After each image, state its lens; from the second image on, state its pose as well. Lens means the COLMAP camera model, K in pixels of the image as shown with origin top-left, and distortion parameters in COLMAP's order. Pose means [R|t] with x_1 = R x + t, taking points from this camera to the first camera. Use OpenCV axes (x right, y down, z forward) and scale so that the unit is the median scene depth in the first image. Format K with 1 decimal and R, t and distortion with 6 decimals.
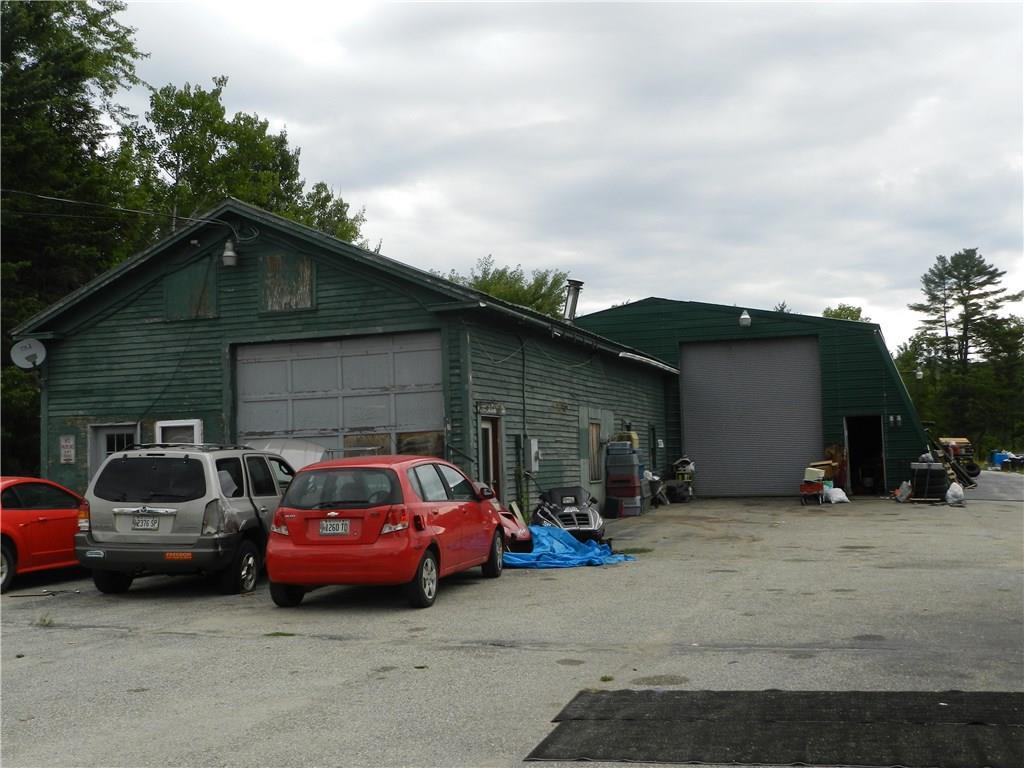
lens RADIAL K [[1132.9, 0, 511.9], [0, 1132.9, 382.3], [0, 0, 1]] dist [0.011488, 0.000000]
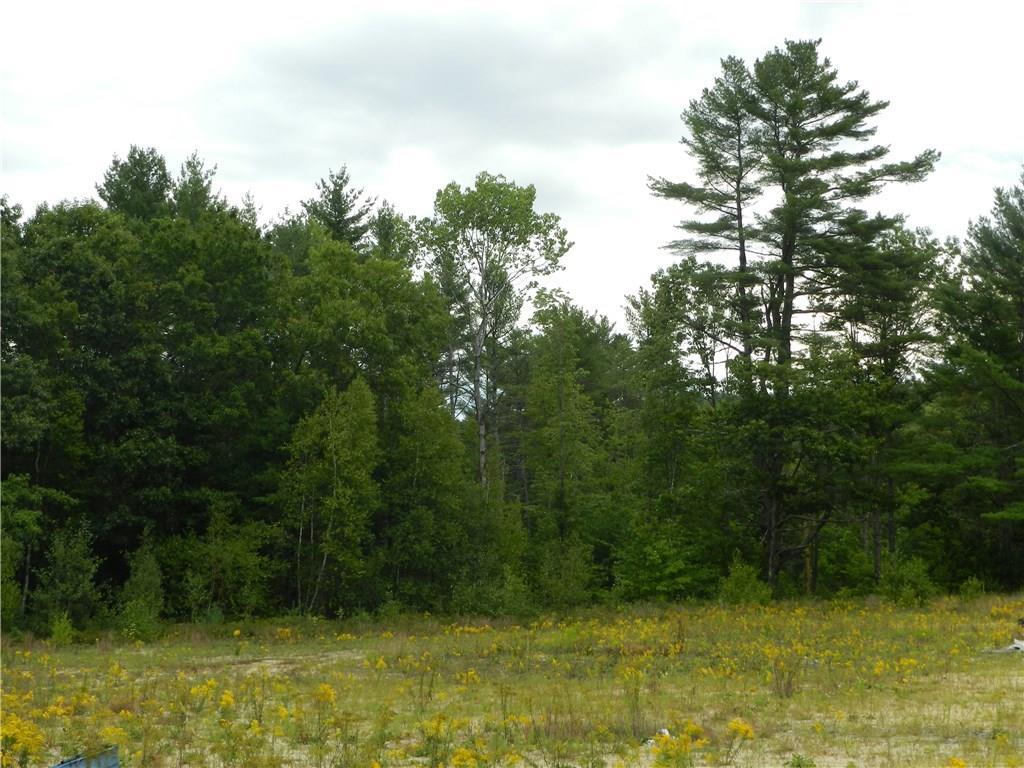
lens RADIAL K [[2030.0, 0, 512.1], [0, 2030.0, 384.2], [0, 0, 1]] dist [-0.035603, 0.000000]
pose [[0.968931, 0.024578, 0.246107, 0.139266], [-0.021830, 0.999665, -0.013889, 0.011278], [-0.246365, 0.008085, 0.969143, 0.352926]]
